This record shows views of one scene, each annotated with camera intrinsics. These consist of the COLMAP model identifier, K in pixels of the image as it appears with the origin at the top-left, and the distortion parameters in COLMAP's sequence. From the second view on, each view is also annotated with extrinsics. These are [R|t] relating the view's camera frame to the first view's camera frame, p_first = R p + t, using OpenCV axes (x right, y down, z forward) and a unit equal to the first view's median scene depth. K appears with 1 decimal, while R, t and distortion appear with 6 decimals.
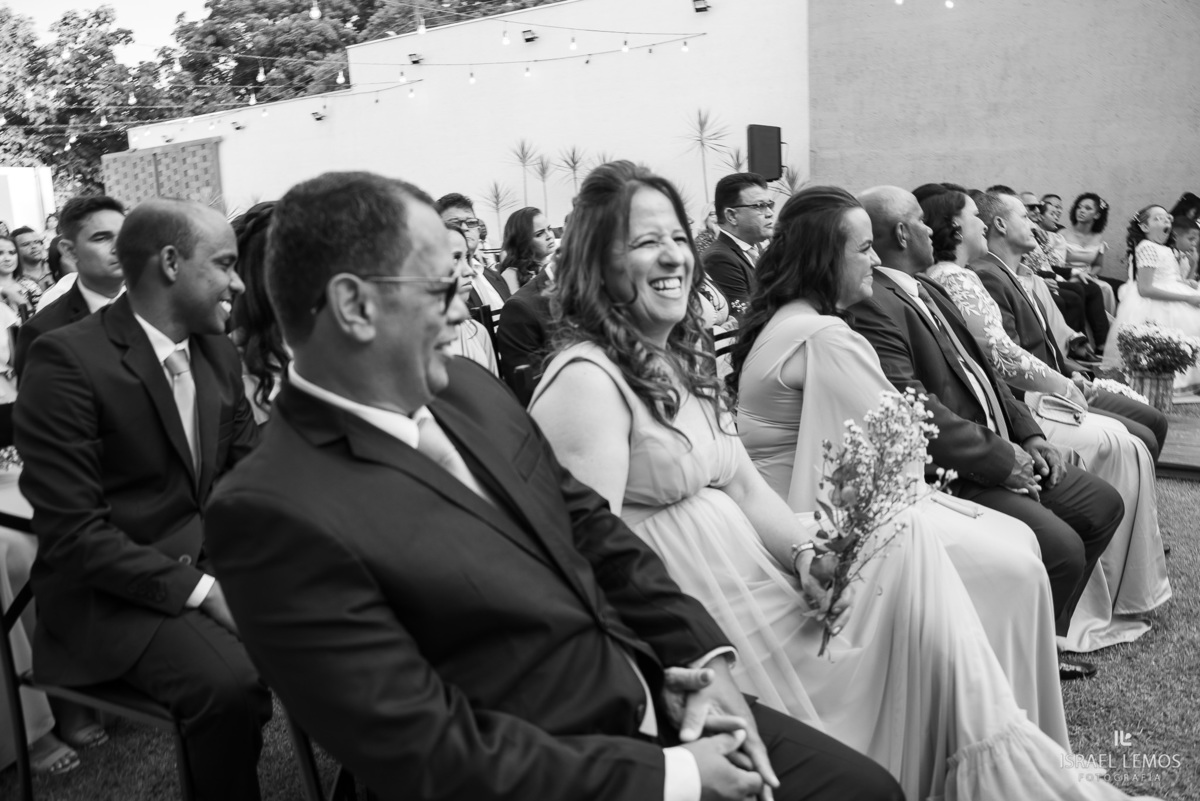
lens RADIAL K [[987.4, 0, 609.2], [0, 987.4, 402.5], [0, 0, 1]] dist [-0.091659, 0.059370]
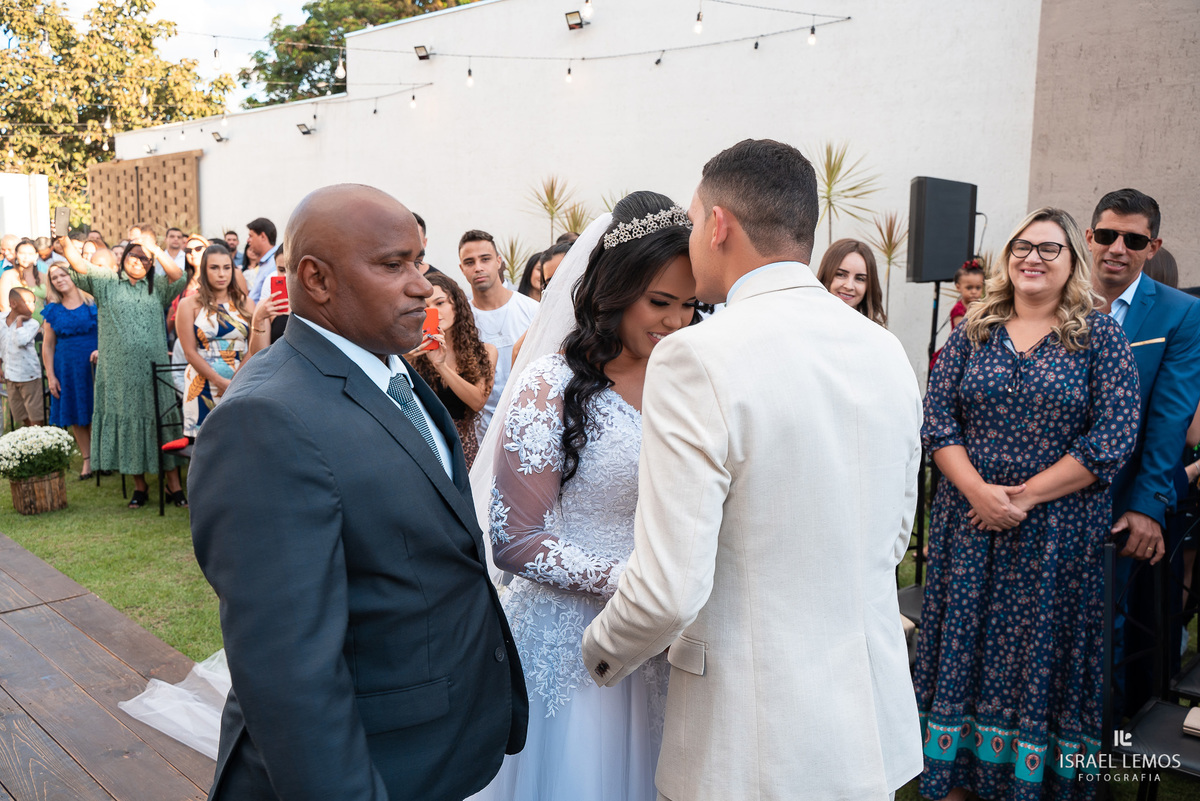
lens RADIAL K [[1111.5, 0, 594.7], [0, 1111.5, 410.3], [0, 0, 1]] dist [-0.078990, 0.051311]
pose [[0.989778, 0.078733, -0.118917, 0.023726], [-0.084968, 0.995212, -0.048299, -0.053150], [0.114544, 0.057910, 0.991729, 0.184291]]
